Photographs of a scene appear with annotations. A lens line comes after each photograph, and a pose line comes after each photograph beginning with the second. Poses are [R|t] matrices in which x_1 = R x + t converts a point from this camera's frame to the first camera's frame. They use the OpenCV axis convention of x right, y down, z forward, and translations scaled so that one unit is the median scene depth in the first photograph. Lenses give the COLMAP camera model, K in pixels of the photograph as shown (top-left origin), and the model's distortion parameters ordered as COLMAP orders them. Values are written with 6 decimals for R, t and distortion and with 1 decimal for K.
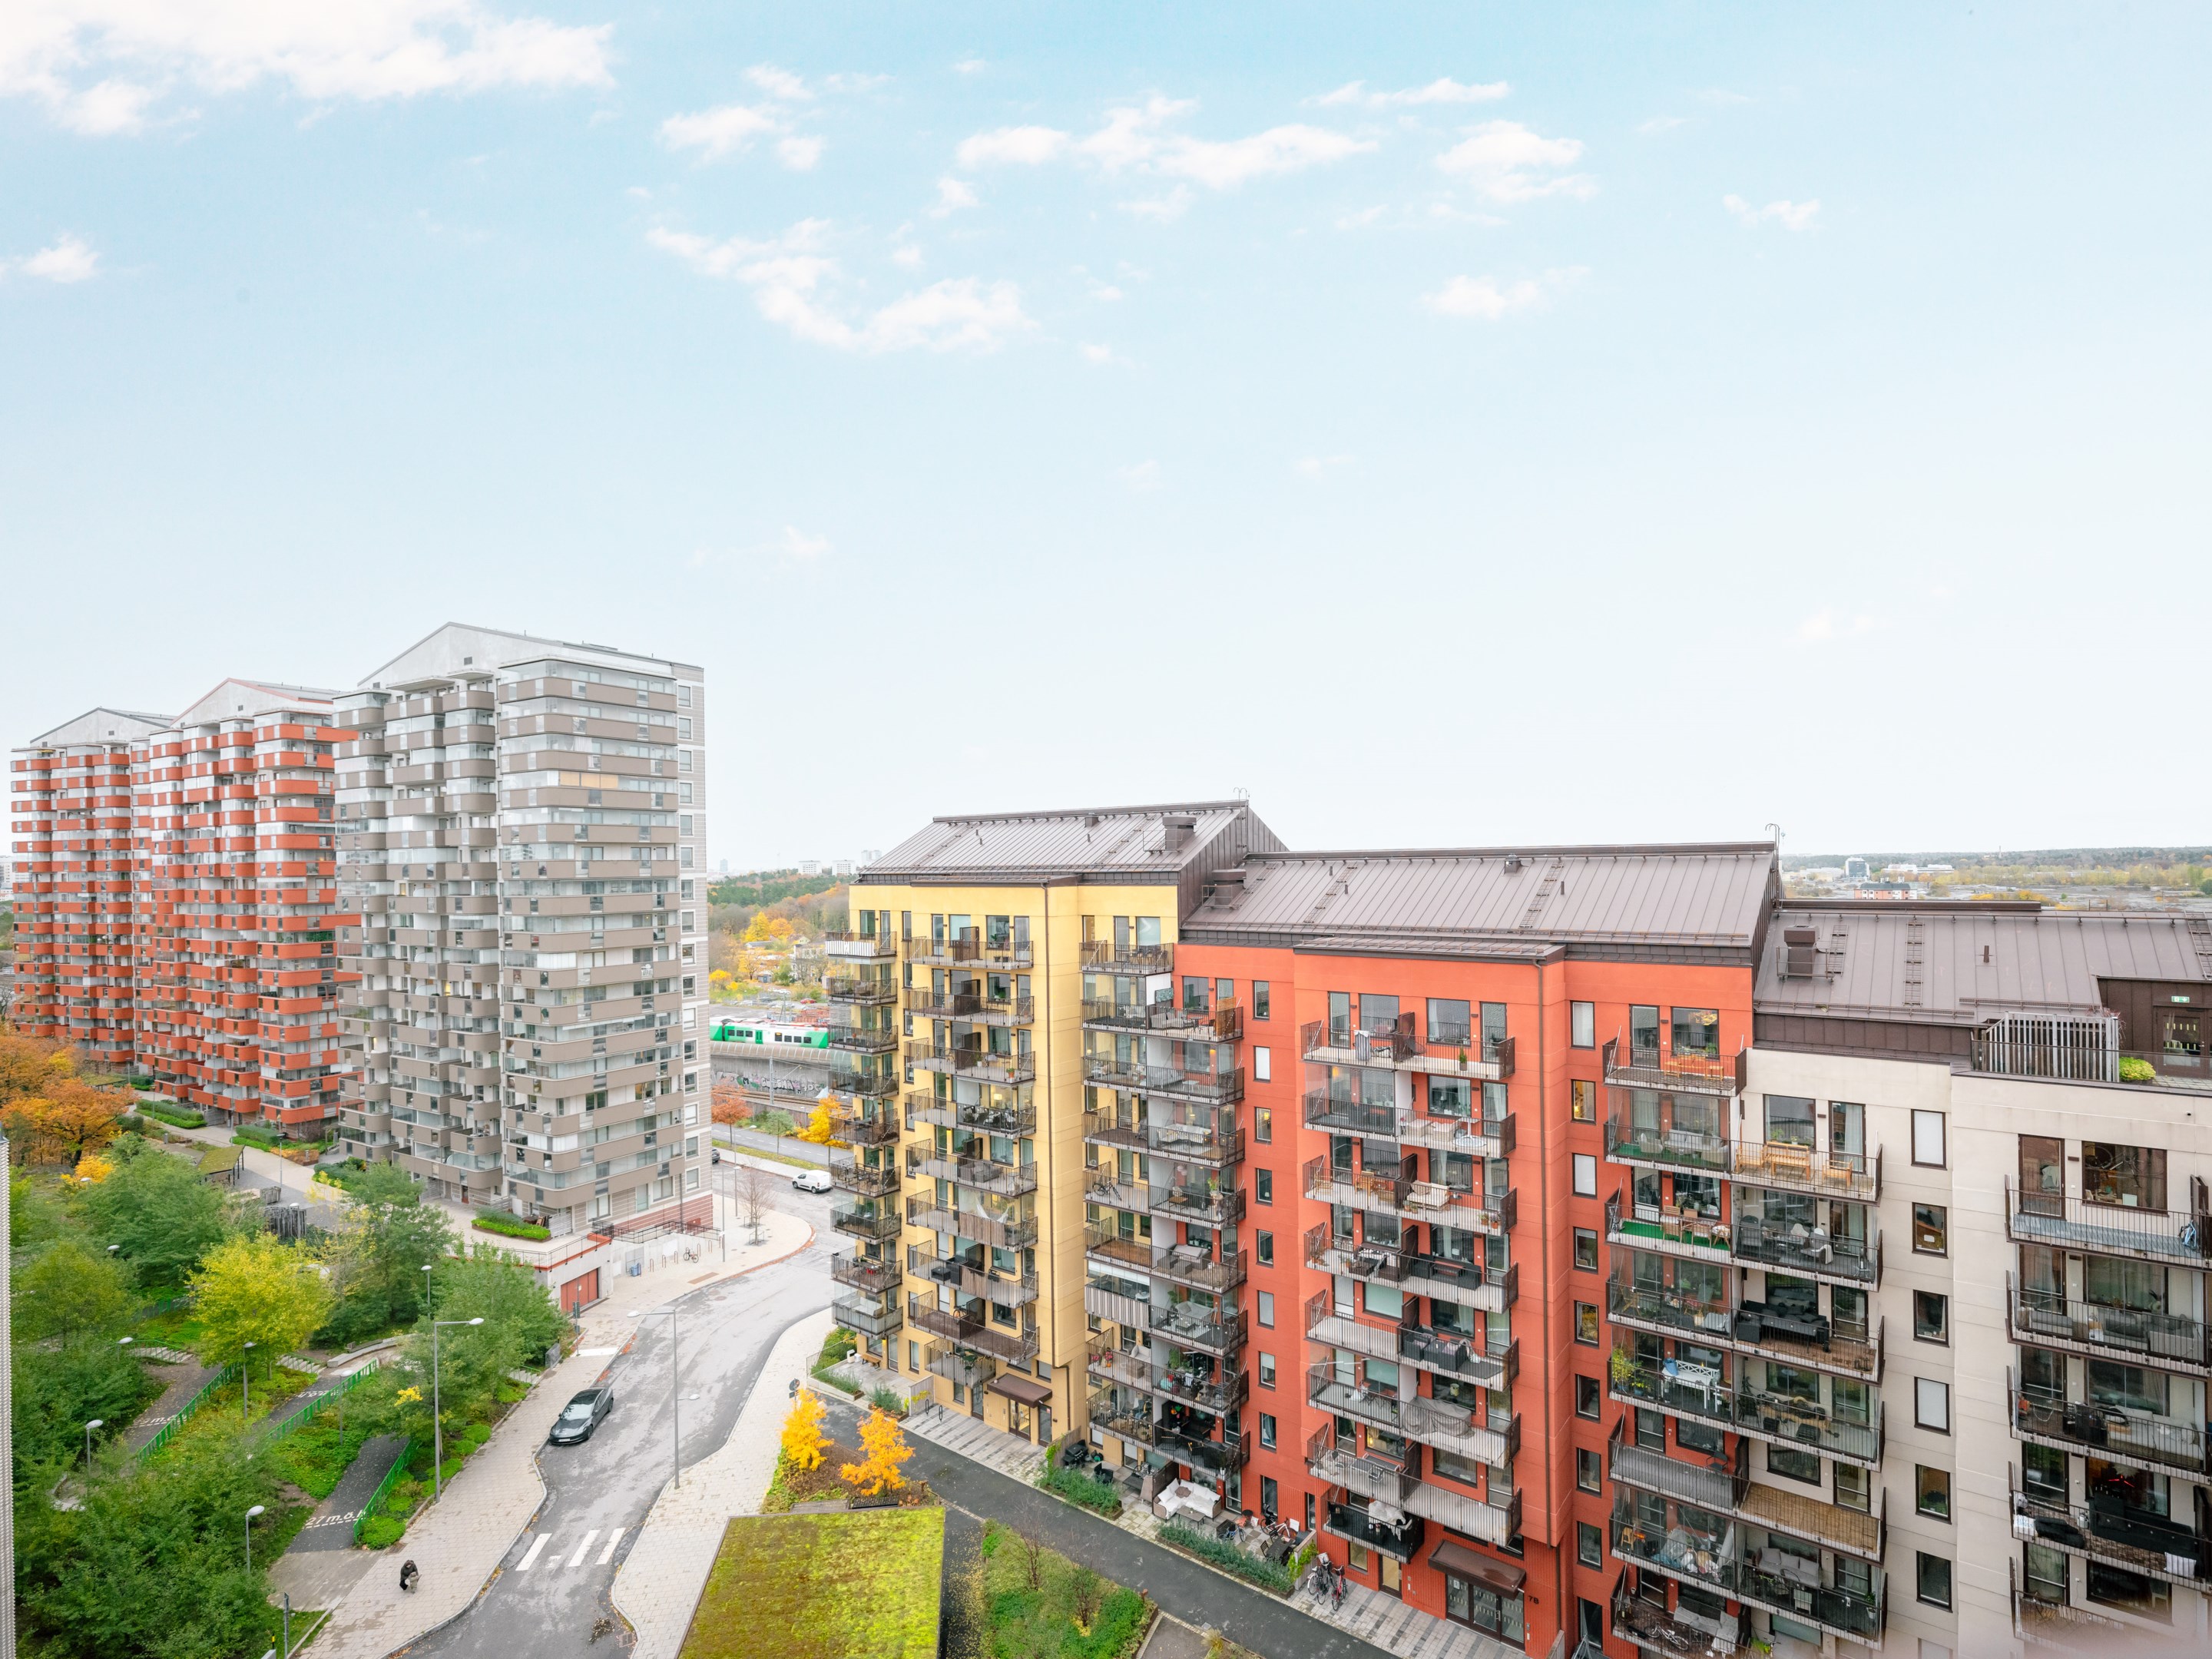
lens RADIAL K [[977.9, 0, 1105.0], [0, 977.9, 854.2], [0, 0, 1]] dist [-0.000512, 0.000290]
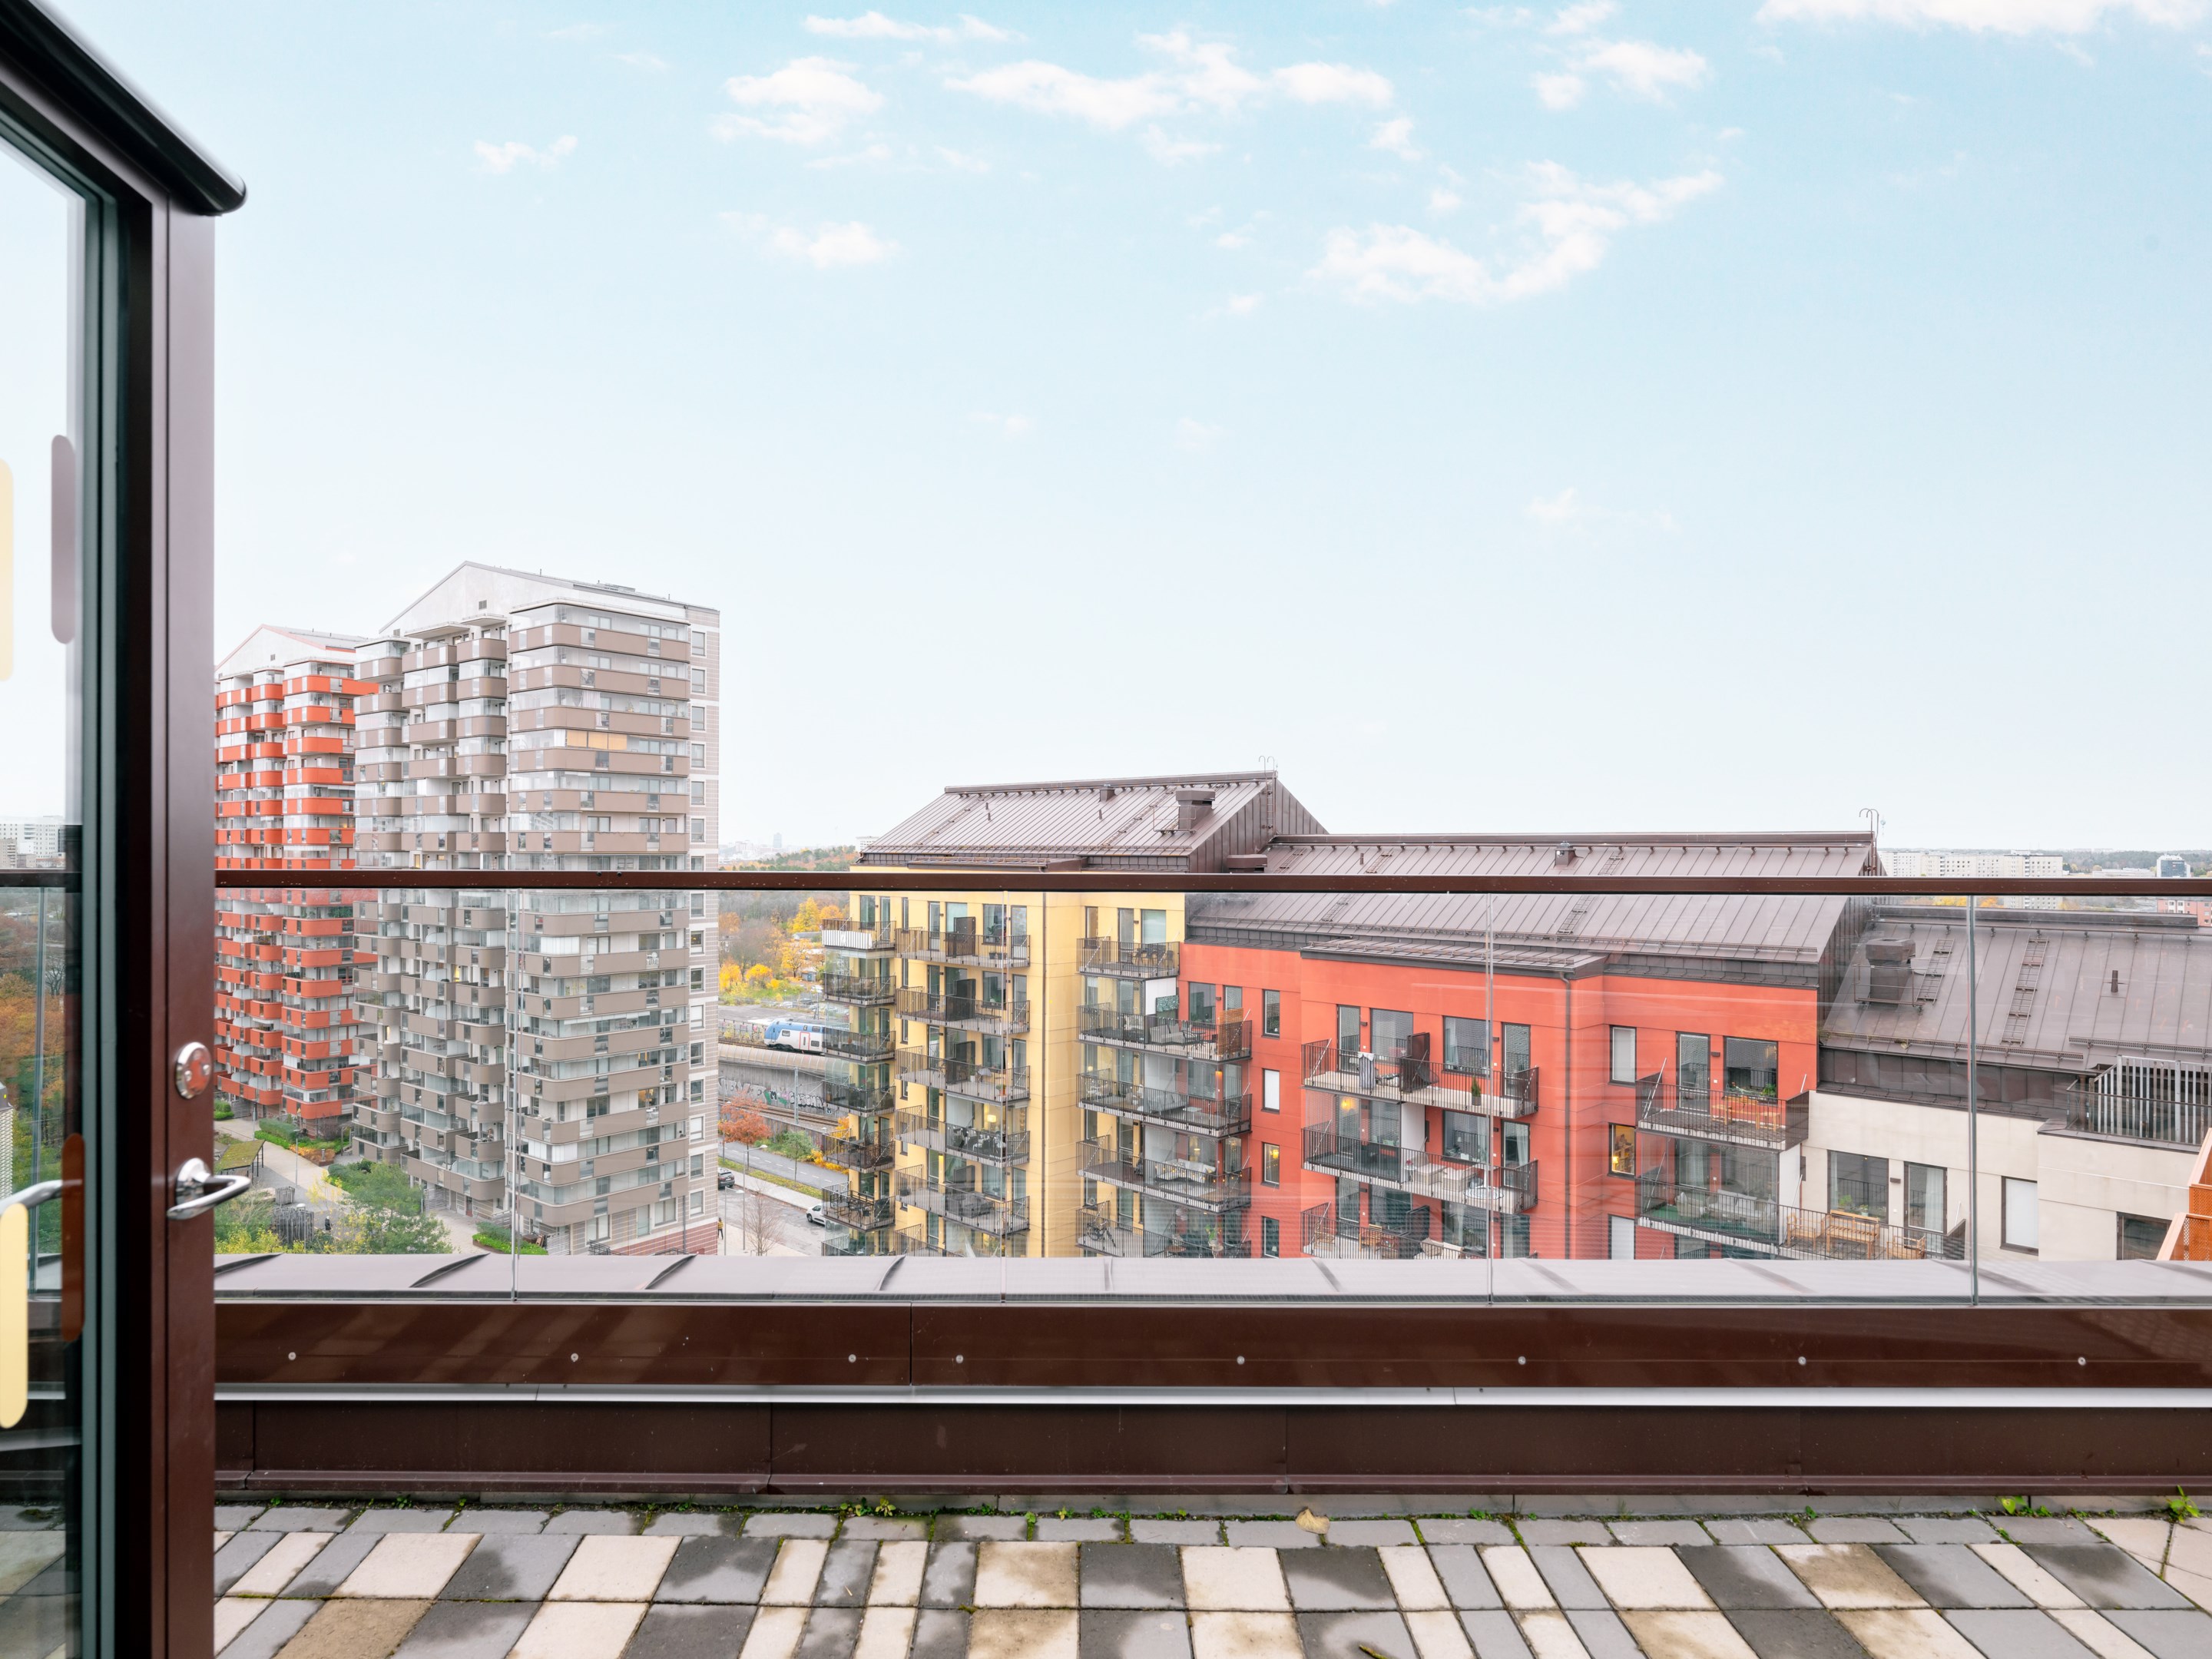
lens RADIAL K [[1292.5, 0, 1106.0], [0, 1292.5, 829.5], [0, 0, 1]] dist [0.000303, -0.001415]
pose [[0.984553, 0.015029, -0.174442, 0.127678], [-0.015421, 0.999881, -0.000893, -0.001961], [0.174408, 0.003570, 0.984667, -0.061808]]
